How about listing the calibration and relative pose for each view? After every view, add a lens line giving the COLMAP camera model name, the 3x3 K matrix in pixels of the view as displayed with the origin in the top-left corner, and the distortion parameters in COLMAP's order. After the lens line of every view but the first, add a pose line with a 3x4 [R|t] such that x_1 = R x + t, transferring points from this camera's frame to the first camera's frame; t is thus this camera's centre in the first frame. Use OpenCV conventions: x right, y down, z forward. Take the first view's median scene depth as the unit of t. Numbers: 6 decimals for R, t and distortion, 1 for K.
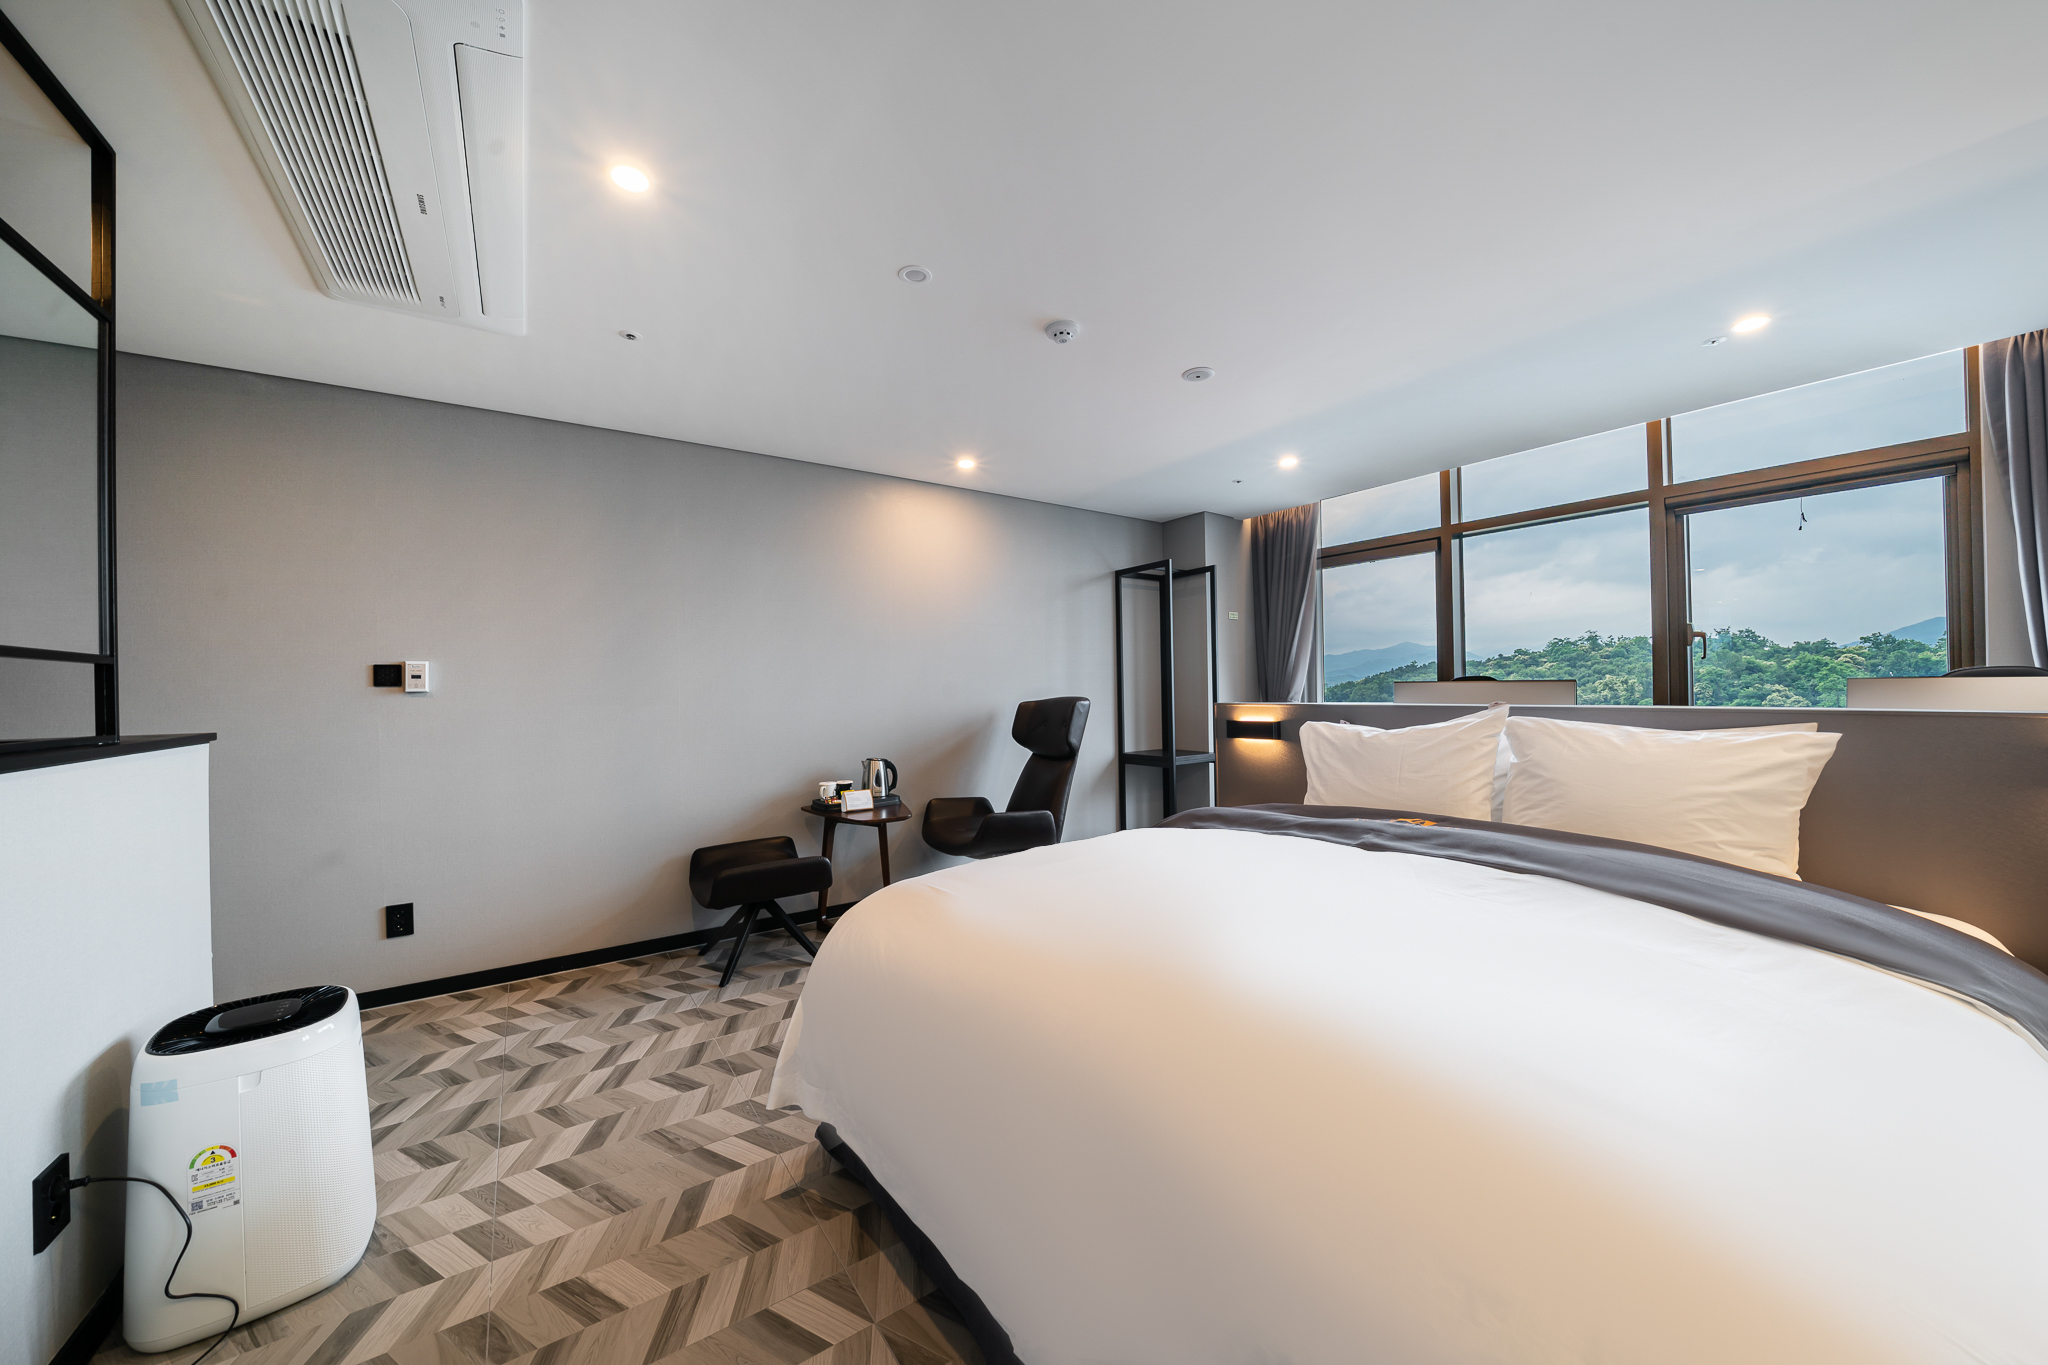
lens RADIAL K [[698.0, 0, 1020.6], [0, 698.0, 685.0], [0, 0, 1]] dist [-0.015113, 0.000044]
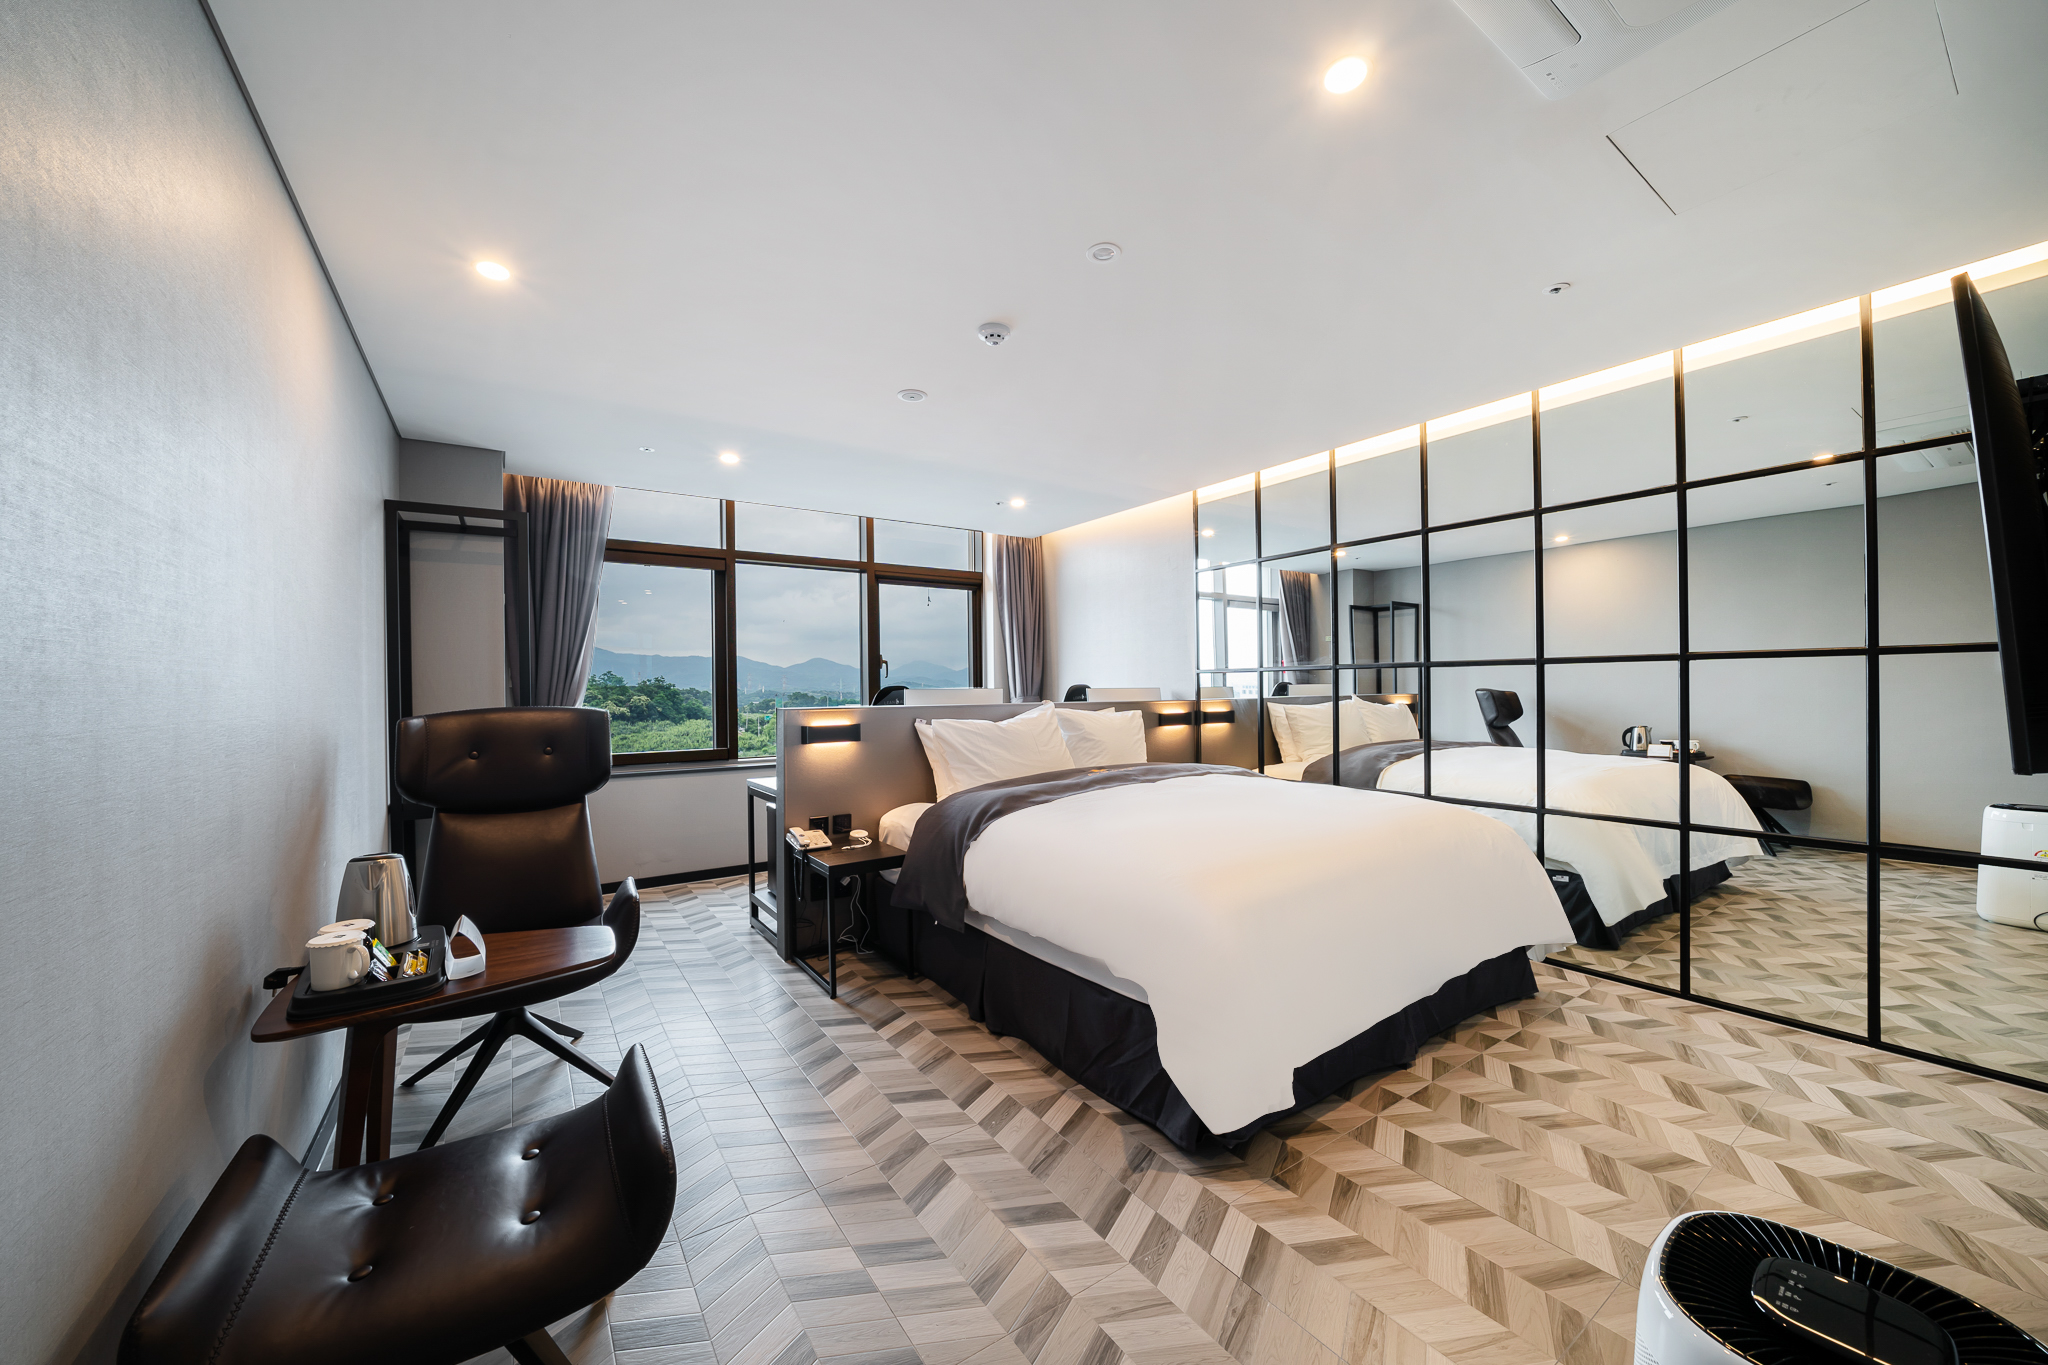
lens RADIAL K [[747.1, 0, 1017.2], [0, 747.1, 681.6], [0, 0, 1]] dist [-0.000441, -0.000012]
pose [[0.026947, 0.021579, 0.999404, -1.464925], [0.008185, 0.999729, -0.021807, 0.025354], [-0.999603, 0.008768, 0.026763, 1.363957]]
